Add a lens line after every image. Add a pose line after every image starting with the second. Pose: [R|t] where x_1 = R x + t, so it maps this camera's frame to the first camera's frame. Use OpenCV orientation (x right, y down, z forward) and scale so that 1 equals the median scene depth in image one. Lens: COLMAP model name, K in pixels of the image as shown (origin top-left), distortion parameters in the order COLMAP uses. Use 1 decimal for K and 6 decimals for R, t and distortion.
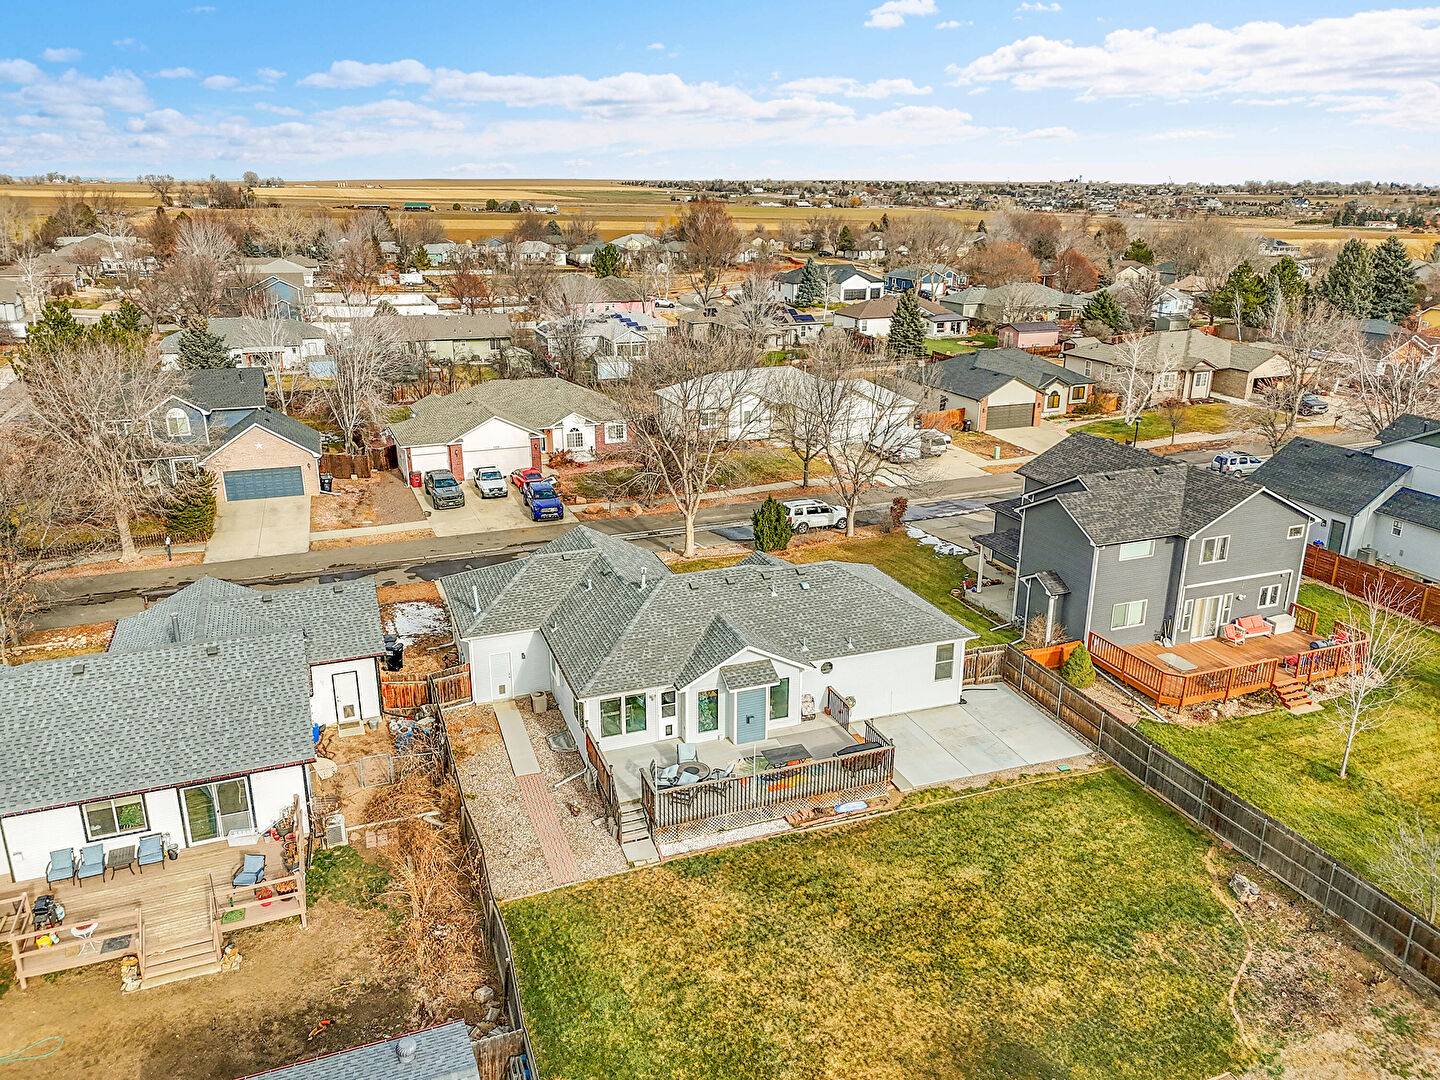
lens RADIAL K [[1056.9, 0, 726.7], [0, 1056.9, 536.6], [0, 0, 1]] dist [0.061939, -0.048960]
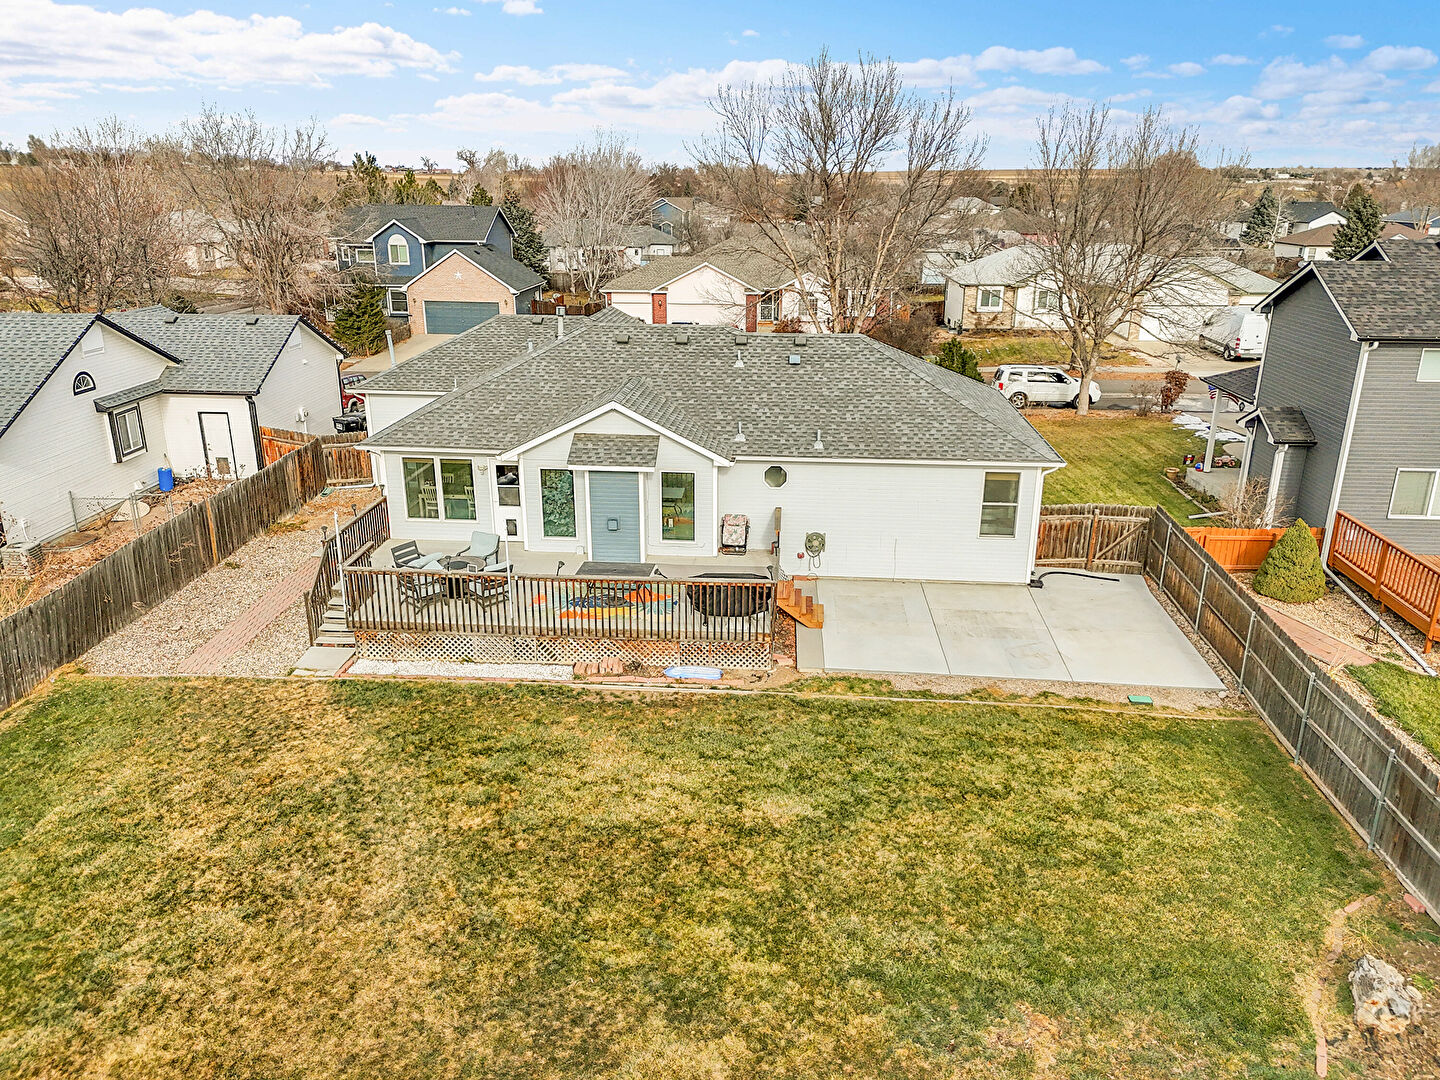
lens RADIAL K [[1051.9, 0, 727.3], [0, 1051.9, 539.6], [0, 0, 1]] dist [0.084067, -0.088201]
pose [[0.907705, 0.135450, -0.397145, 0.337284], [-0.132358, 0.990572, 0.035330, 0.152356], [0.398187, 0.020496, 0.917075, 0.456550]]
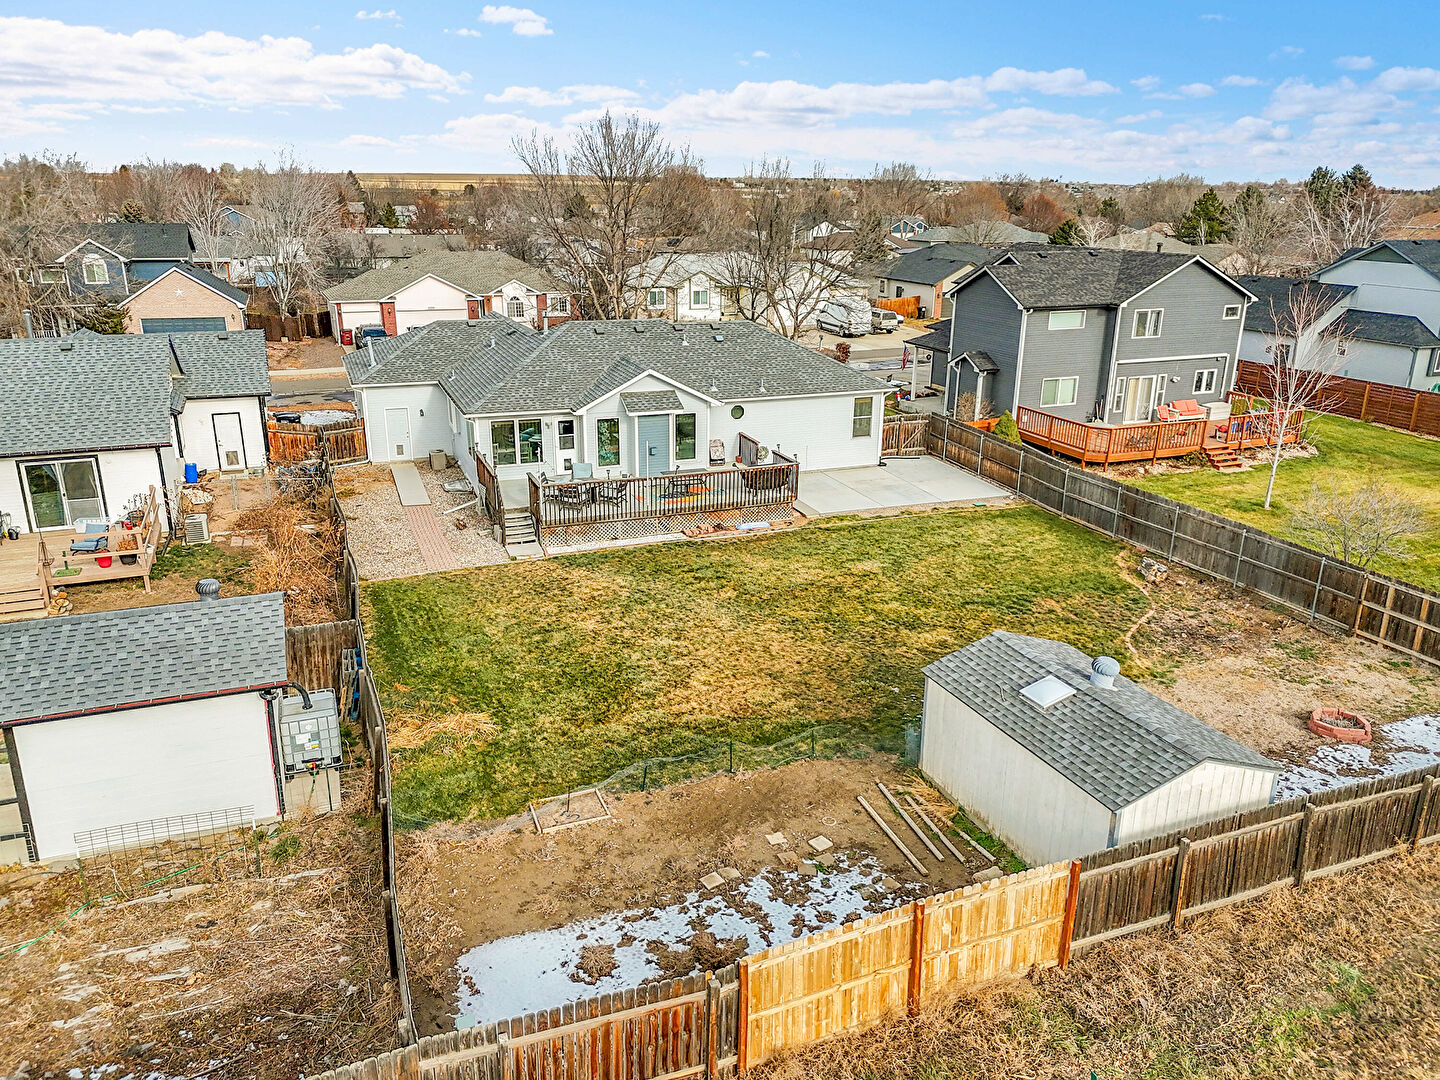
lens RADIAL K [[1051.9, 0, 727.3], [0, 1051.9, 539.6], [0, 0, 1]] dist [0.084067, -0.088201]
pose [[0.999861, 0.000610, 0.016690, 0.074446], [-0.000664, 0.999995, 0.003233, 0.252332], [-0.016688, -0.003244, 0.999855, 0.050546]]
